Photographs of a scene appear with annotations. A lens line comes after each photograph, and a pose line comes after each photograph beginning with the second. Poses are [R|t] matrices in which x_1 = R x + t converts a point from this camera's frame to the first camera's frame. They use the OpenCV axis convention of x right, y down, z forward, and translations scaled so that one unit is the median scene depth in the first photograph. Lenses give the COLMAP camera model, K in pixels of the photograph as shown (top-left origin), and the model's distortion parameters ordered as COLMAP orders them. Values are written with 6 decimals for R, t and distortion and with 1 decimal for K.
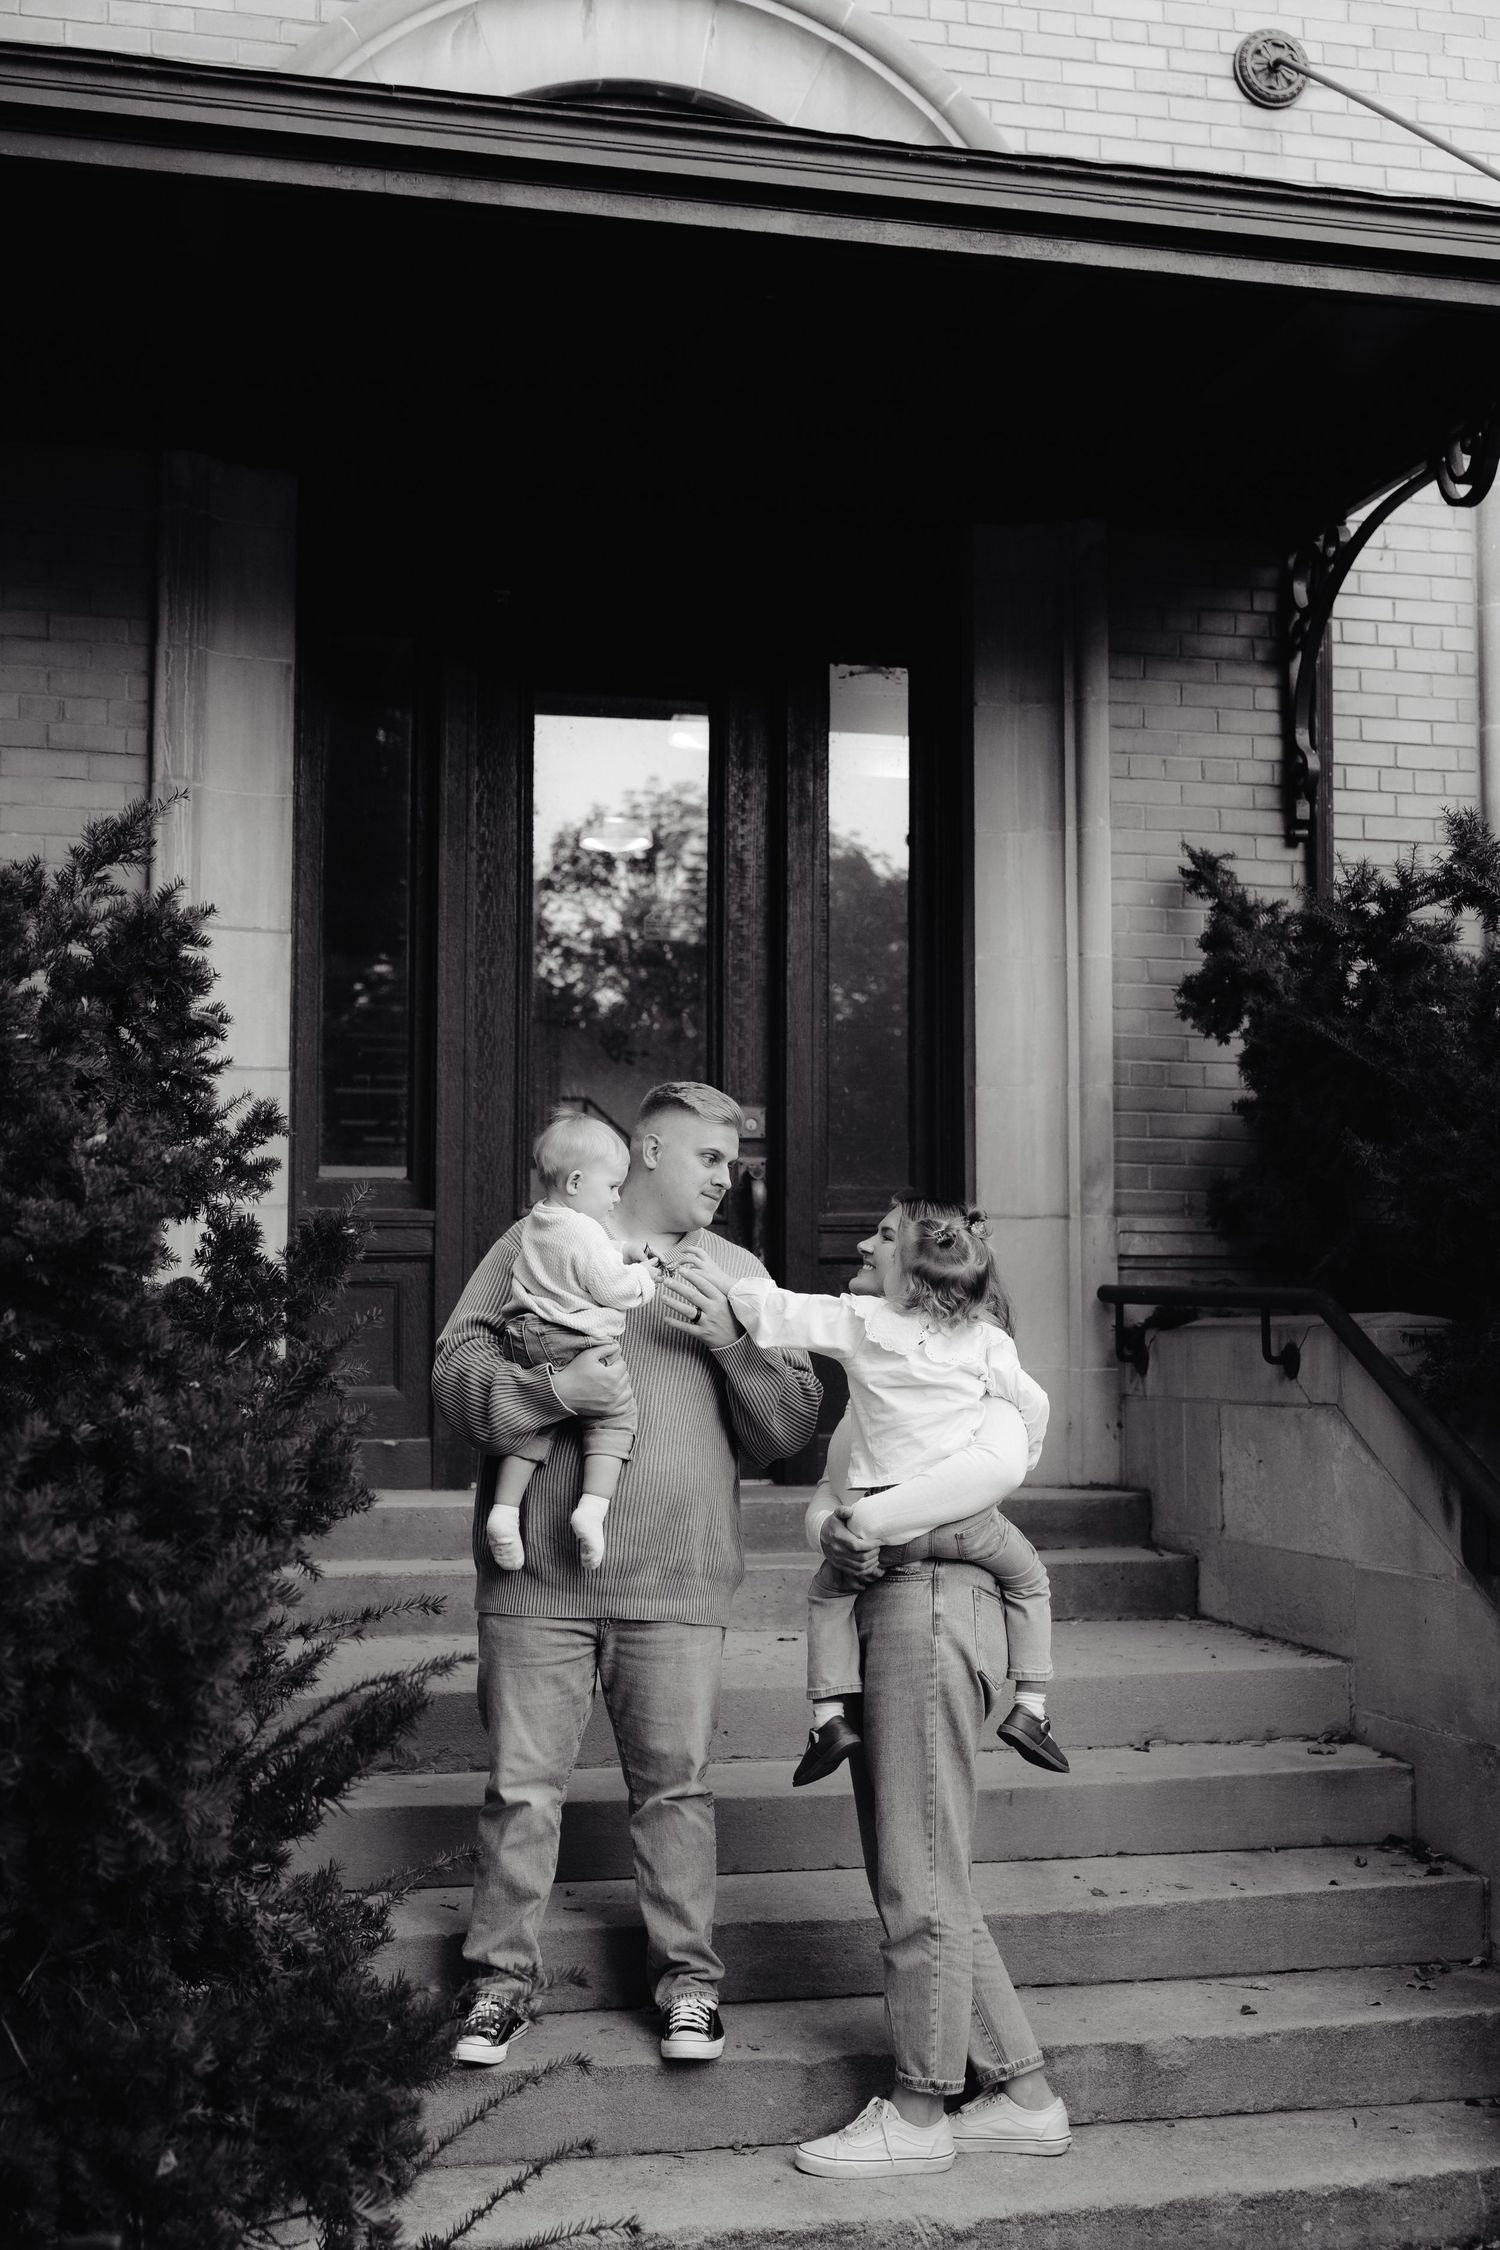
lens RADIAL K [[2714.7, 0, 741.2], [0, 2714.7, 1116.6], [0, 0, 1]] dist [0.007344, -0.005002]
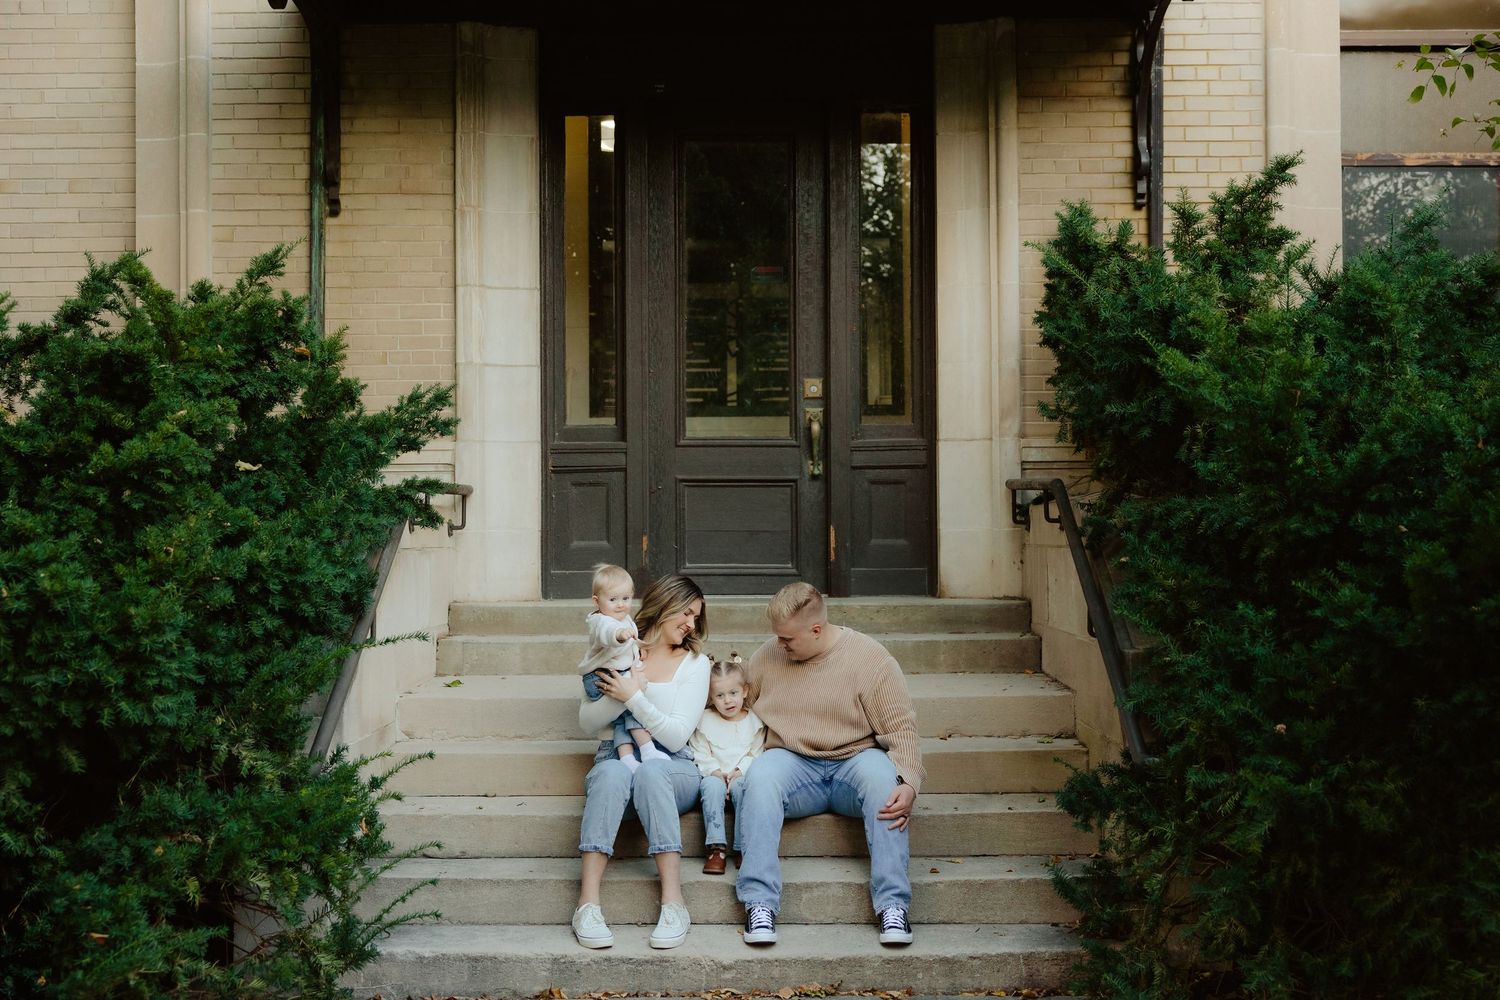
lens RADIAL K [[1852.1, 0, 747.3], [0, 1852.1, 489.5], [0, 0, 1]] dist [0.015236, 0.011451]
pose [[0.970197, -0.012706, -0.241985, 0.256142], [0.027226, 0.998017, 0.056757, -0.001248], [0.240784, -0.061654, 0.968618, -0.155215]]
